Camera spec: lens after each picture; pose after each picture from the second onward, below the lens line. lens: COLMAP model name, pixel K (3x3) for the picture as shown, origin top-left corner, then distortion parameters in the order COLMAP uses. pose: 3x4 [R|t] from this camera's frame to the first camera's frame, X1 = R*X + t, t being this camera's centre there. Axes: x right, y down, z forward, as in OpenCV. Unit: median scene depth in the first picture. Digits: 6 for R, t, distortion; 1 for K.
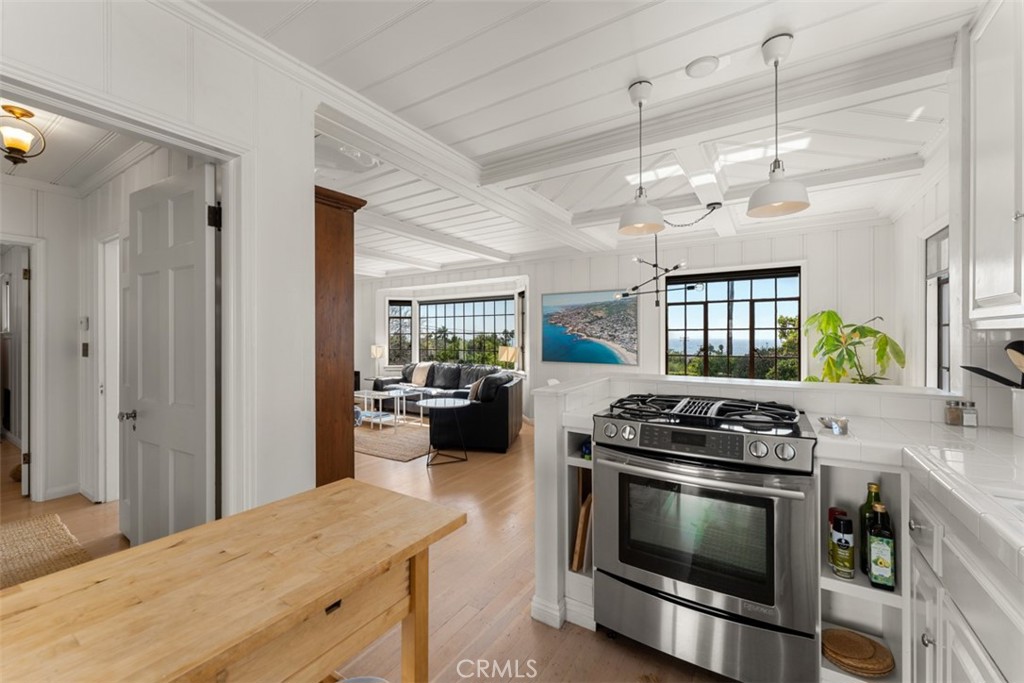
lens RADIAL K [[413.5, 0, 510.3], [0, 413.5, 340.3], [0, 0, 1]] dist [-0.000008, 0.000016]
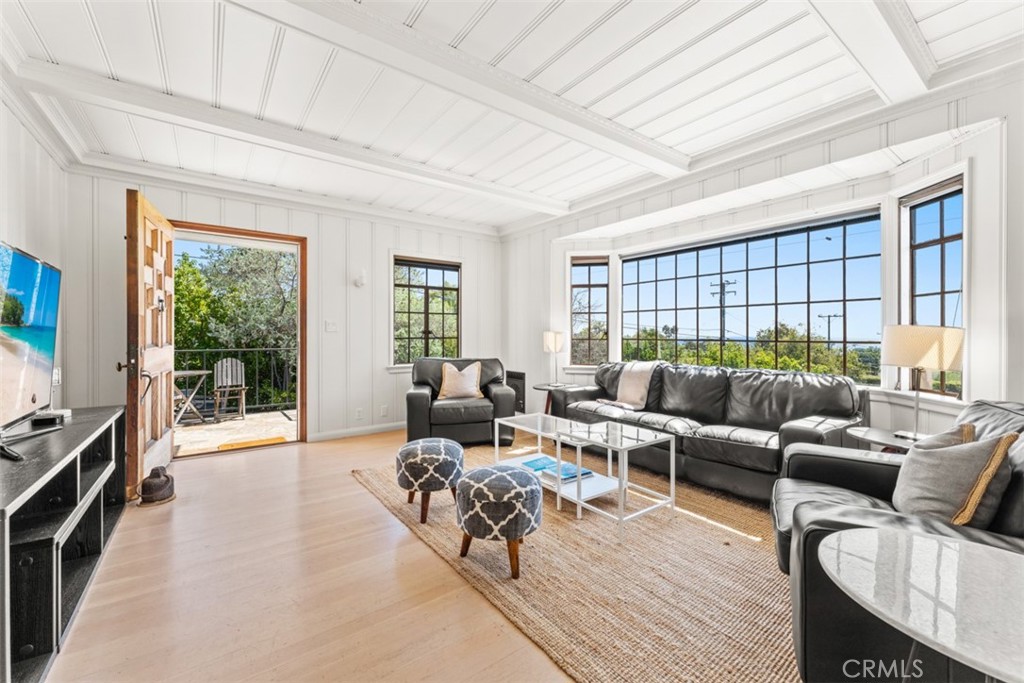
lens RADIAL K [[413.5, 0, 510.4], [0, 413.5, 337.8], [0, 0, 1]] dist [-0.000008, 0.000016]
pose [[0.935272, -0.000801, -0.353928, -0.173768], [0.002908, 0.999981, 0.005421, 0.017623], [0.353917, -0.006099, 0.935257, 0.430946]]
